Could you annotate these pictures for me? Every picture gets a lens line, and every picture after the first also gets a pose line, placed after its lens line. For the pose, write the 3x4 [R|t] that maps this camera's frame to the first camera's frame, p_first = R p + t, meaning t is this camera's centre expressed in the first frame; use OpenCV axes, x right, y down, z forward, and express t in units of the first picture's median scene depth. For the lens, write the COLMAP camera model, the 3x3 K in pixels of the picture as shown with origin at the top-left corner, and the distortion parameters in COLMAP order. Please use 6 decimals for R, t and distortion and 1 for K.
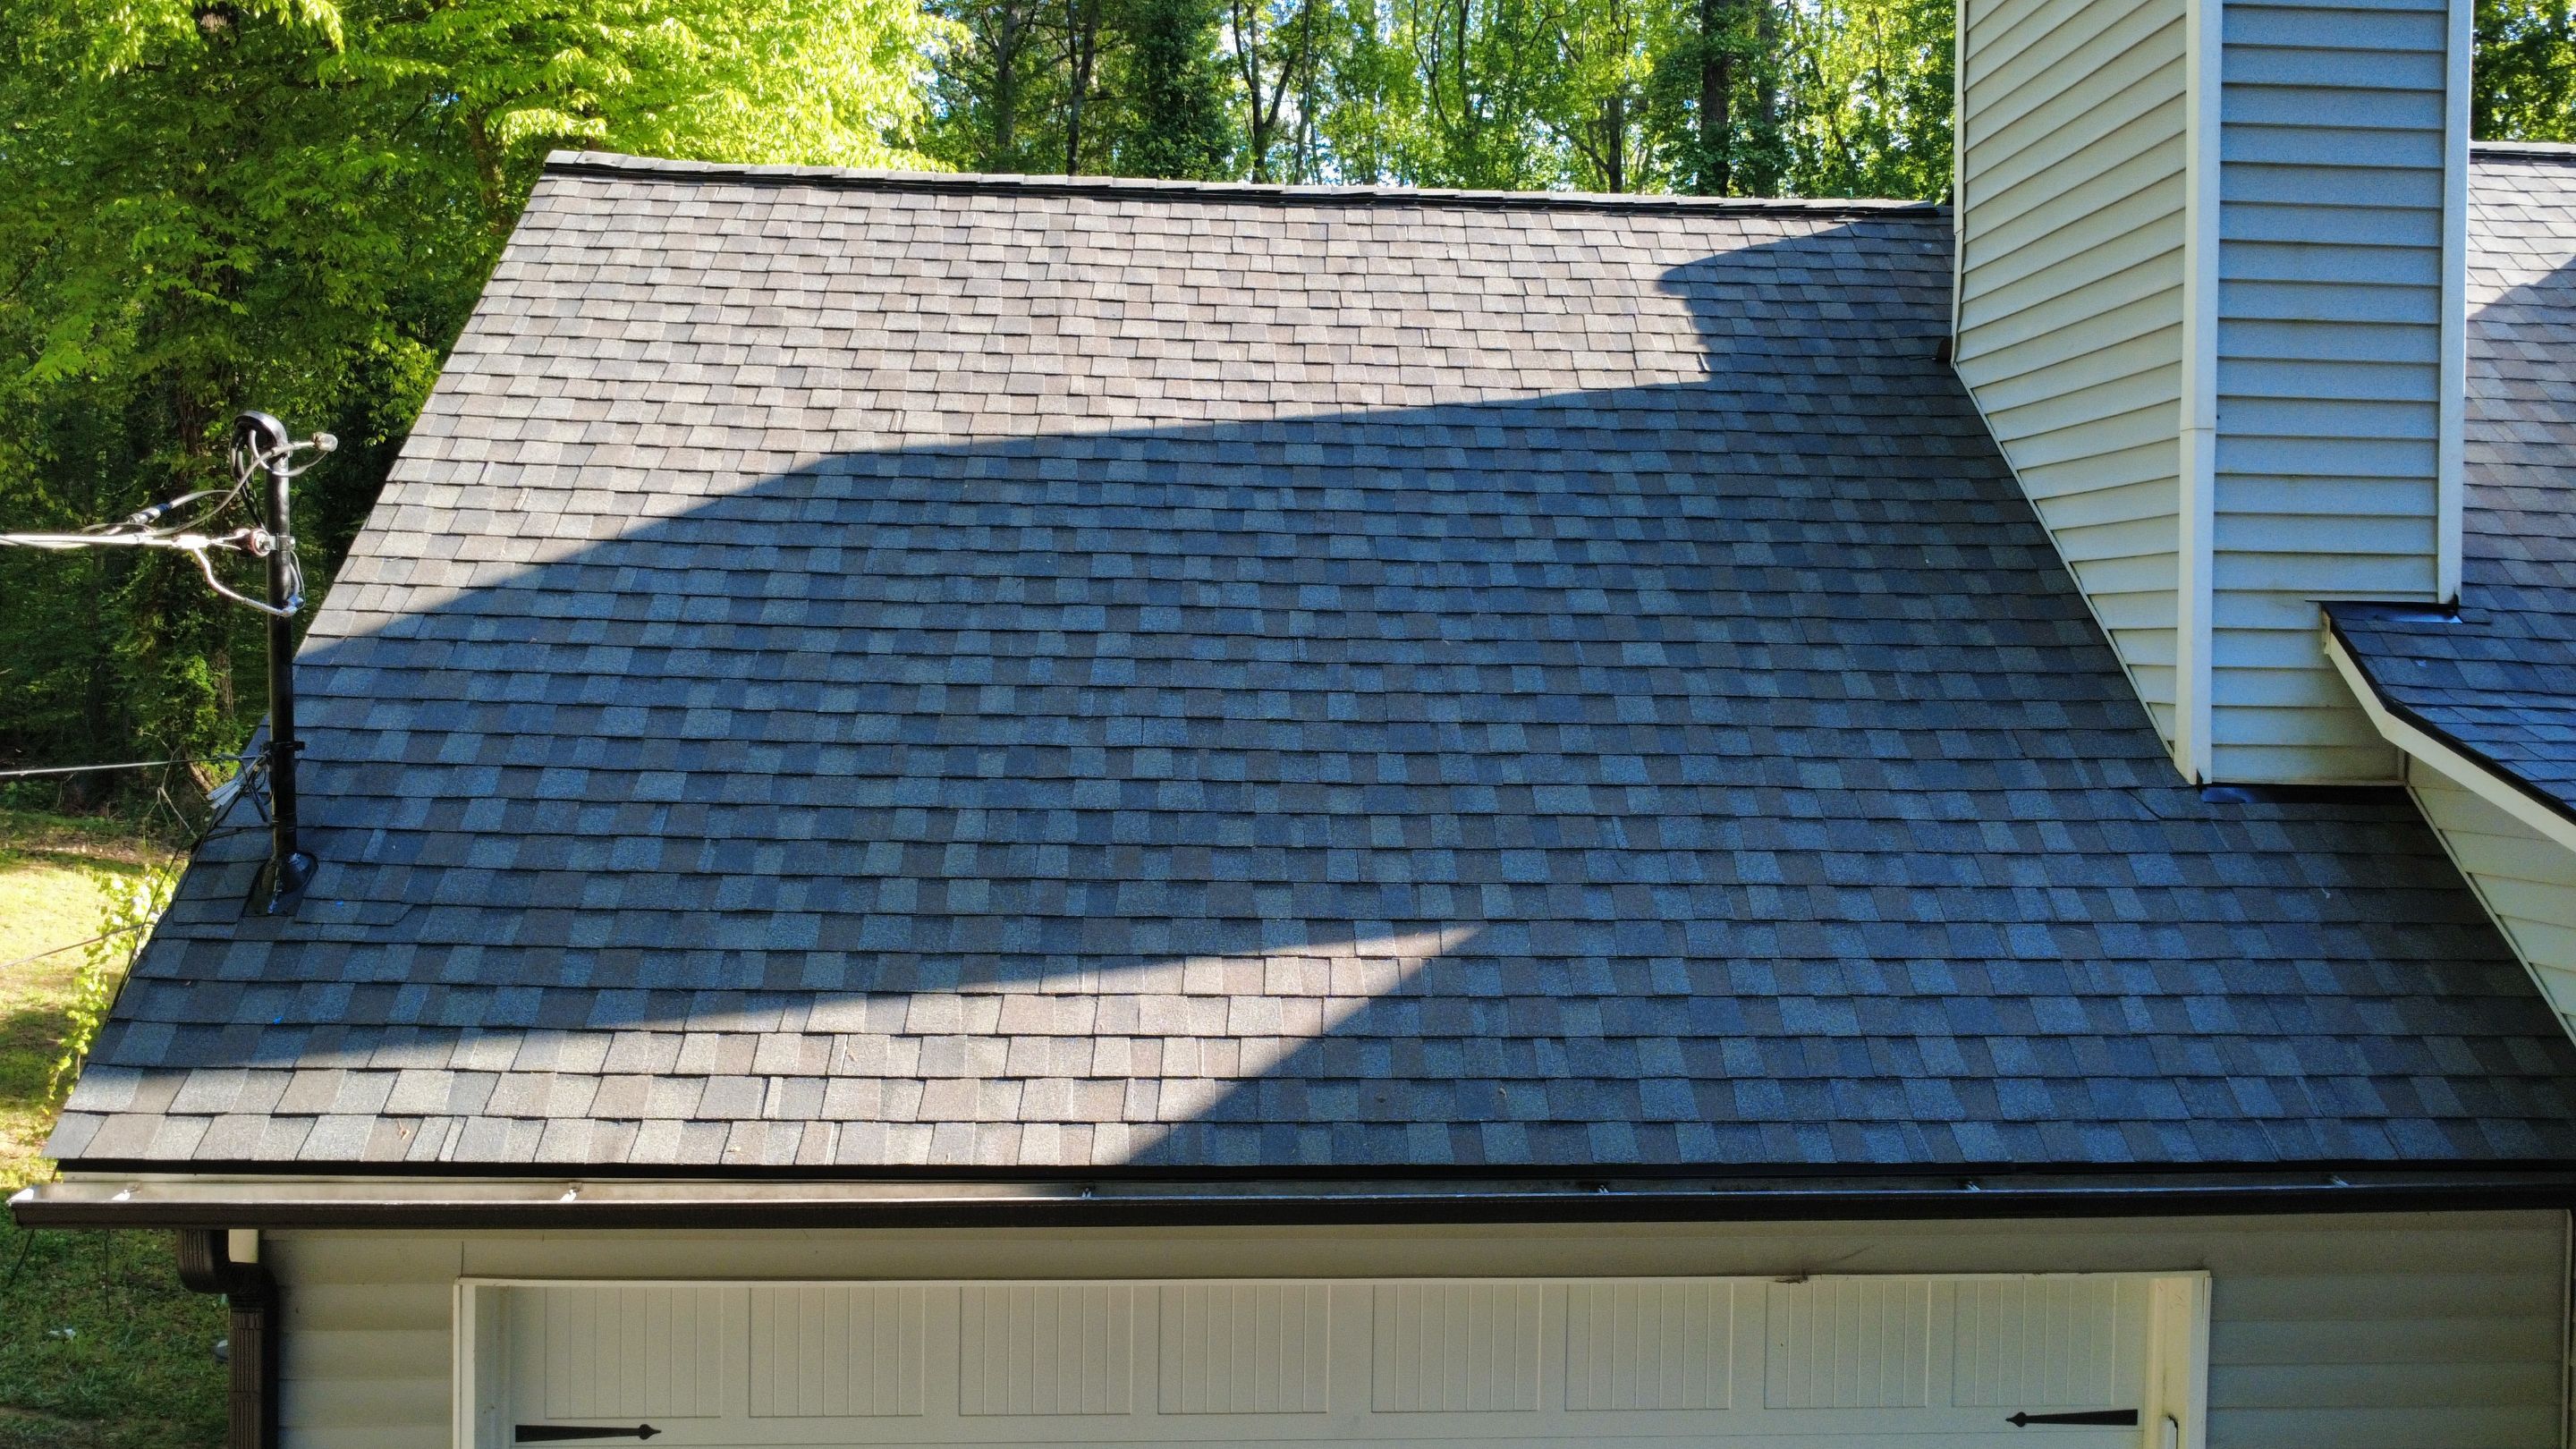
lens RADIAL K [[1877.2, 0, 1288.2], [0, 1877.2, 727.3], [0, 0, 1]] dist [-0.000942, -0.000933]
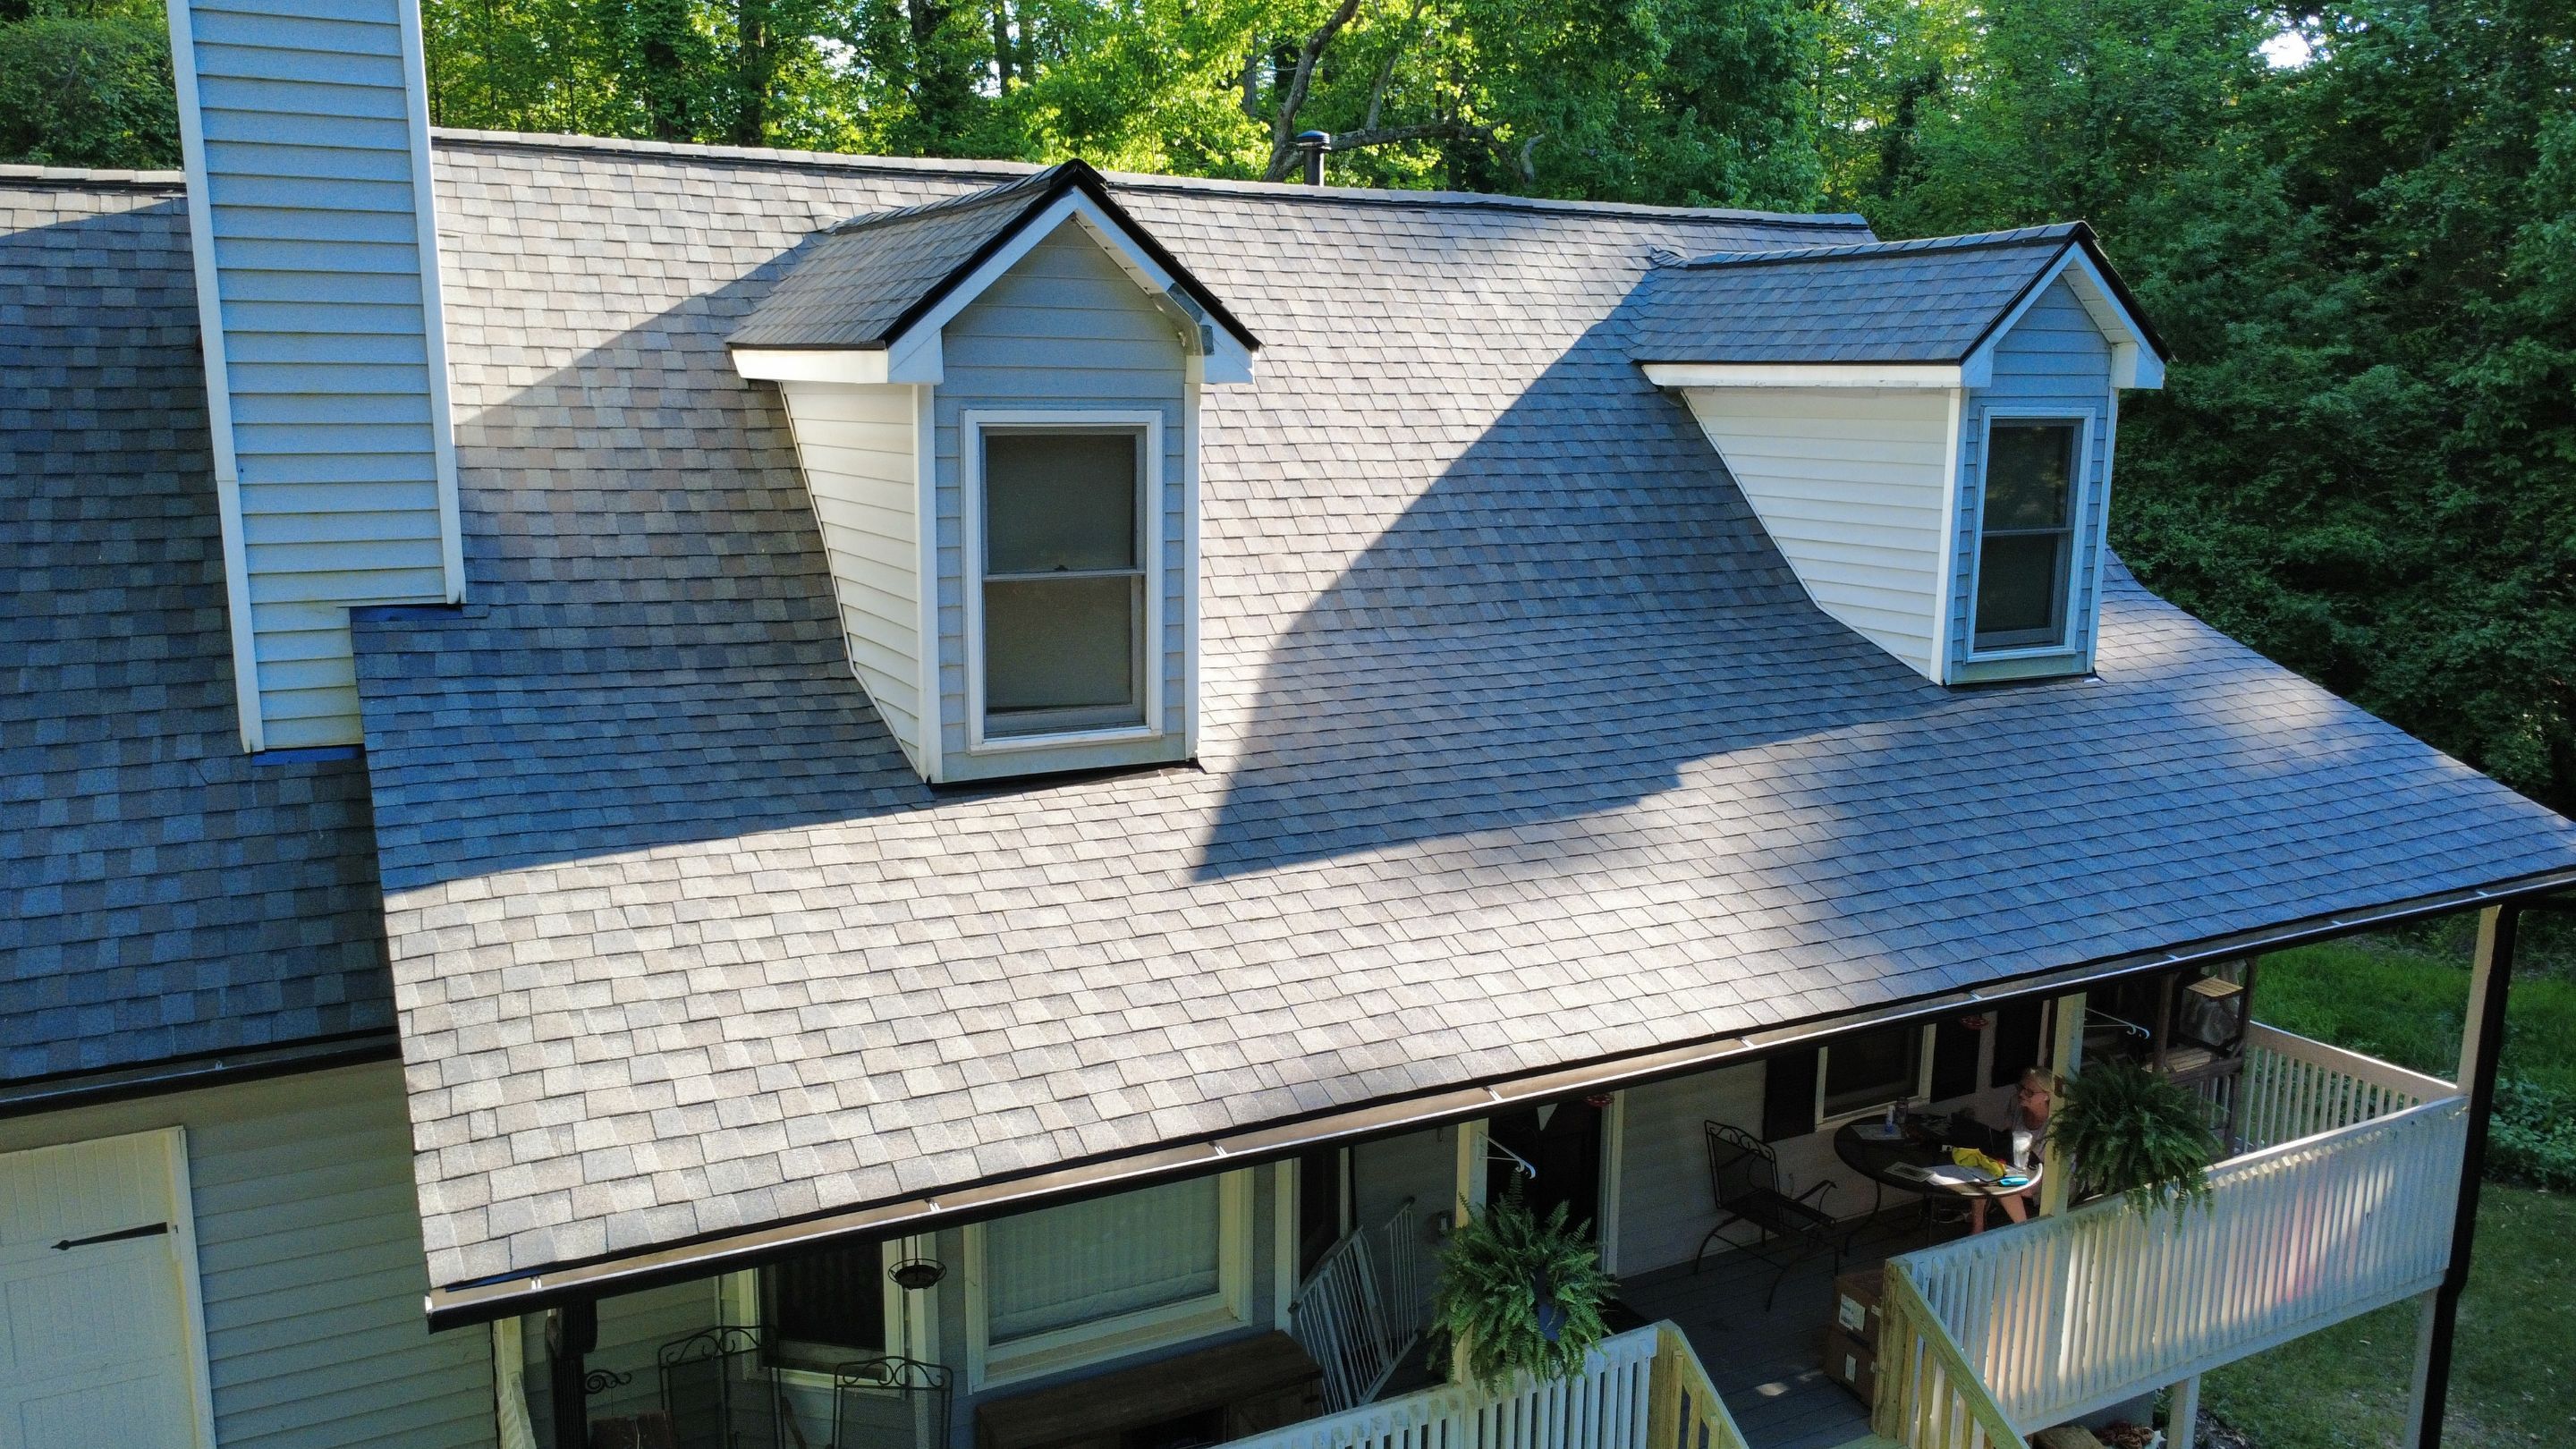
lens RADIAL K [[1877.2, 0, 1288.2], [0, 1877.2, 727.3], [0, 0, 1]] dist [-0.000942, -0.000933]
pose [[0.913581, -0.078543, 0.398999, 0.620564], [0.008965, 0.984822, 0.173337, -0.207265], [-0.406557, -0.154780, 0.900419, -0.477318]]
